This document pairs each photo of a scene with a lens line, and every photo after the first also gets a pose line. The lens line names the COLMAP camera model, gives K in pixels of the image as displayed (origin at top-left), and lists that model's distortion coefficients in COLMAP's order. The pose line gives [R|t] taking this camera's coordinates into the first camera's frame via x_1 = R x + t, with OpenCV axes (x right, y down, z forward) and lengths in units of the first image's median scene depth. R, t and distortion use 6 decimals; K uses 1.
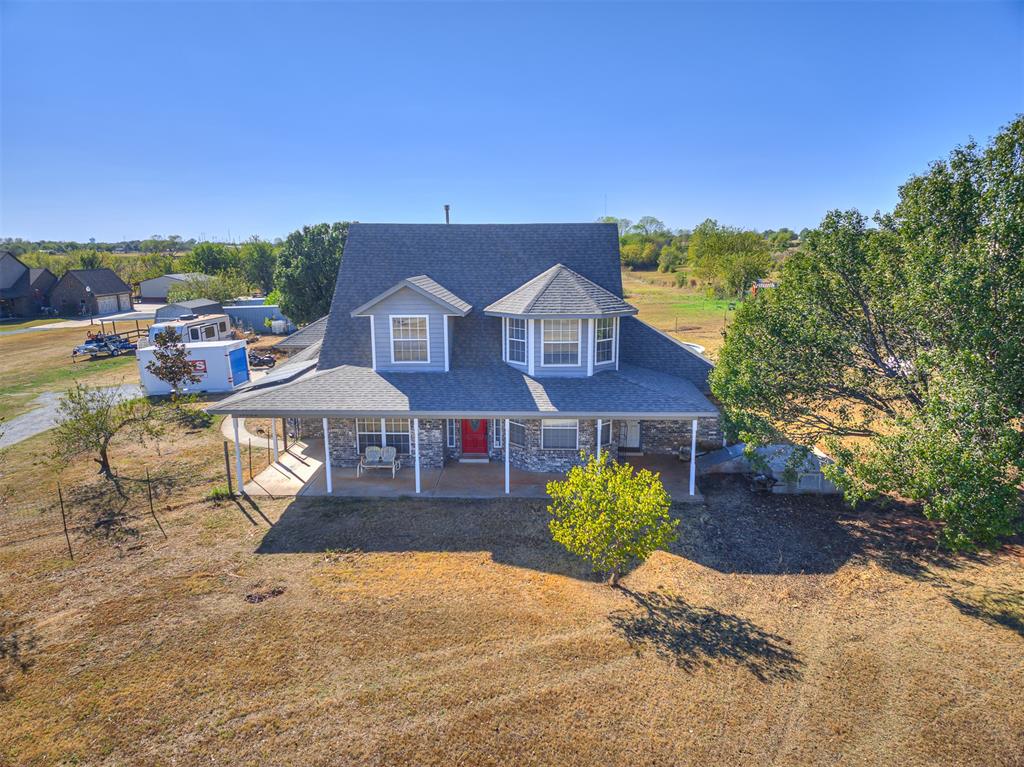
lens RADIAL K [[698.8, 0, 532.8], [0, 698.8, 381.5], [0, 0, 1]] dist [0.051173, -0.073468]
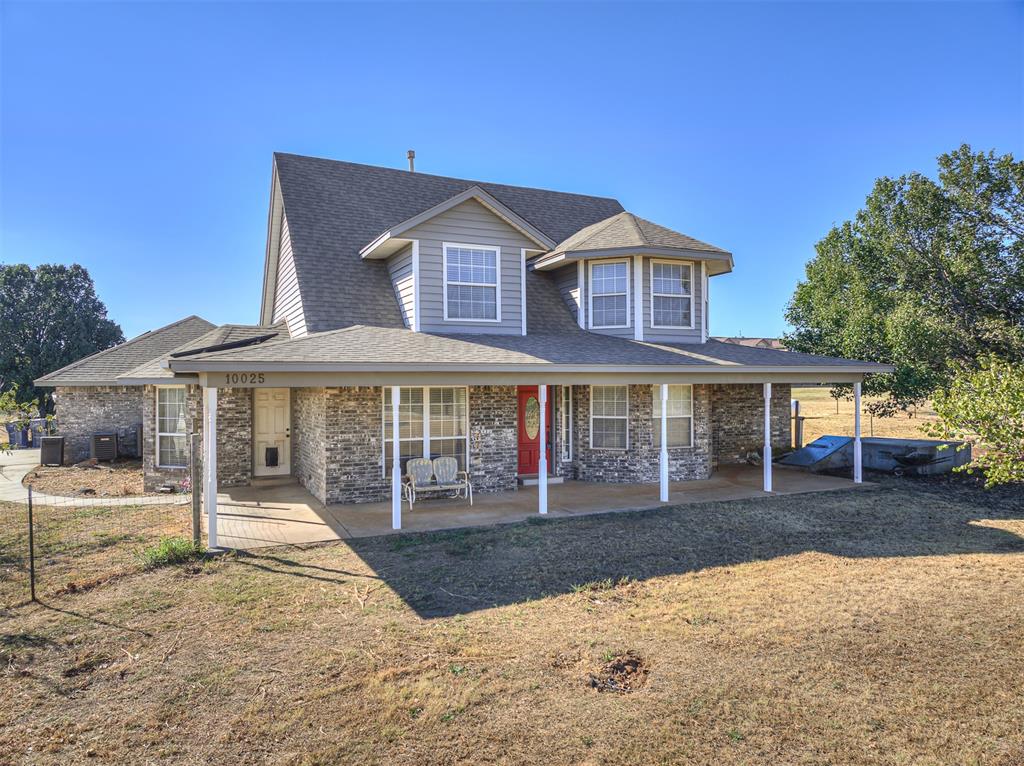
lens RADIAL K [[698.8, 0, 532.8], [0, 698.8, 381.0], [0, 0, 1]] dist [0.051173, -0.073468]
pose [[0.876758, 0.000655, 0.480932, -0.436138], [0.095052, 0.980038, -0.174618, 0.143823], [-0.471446, 0.198812, 0.859193, 0.450063]]
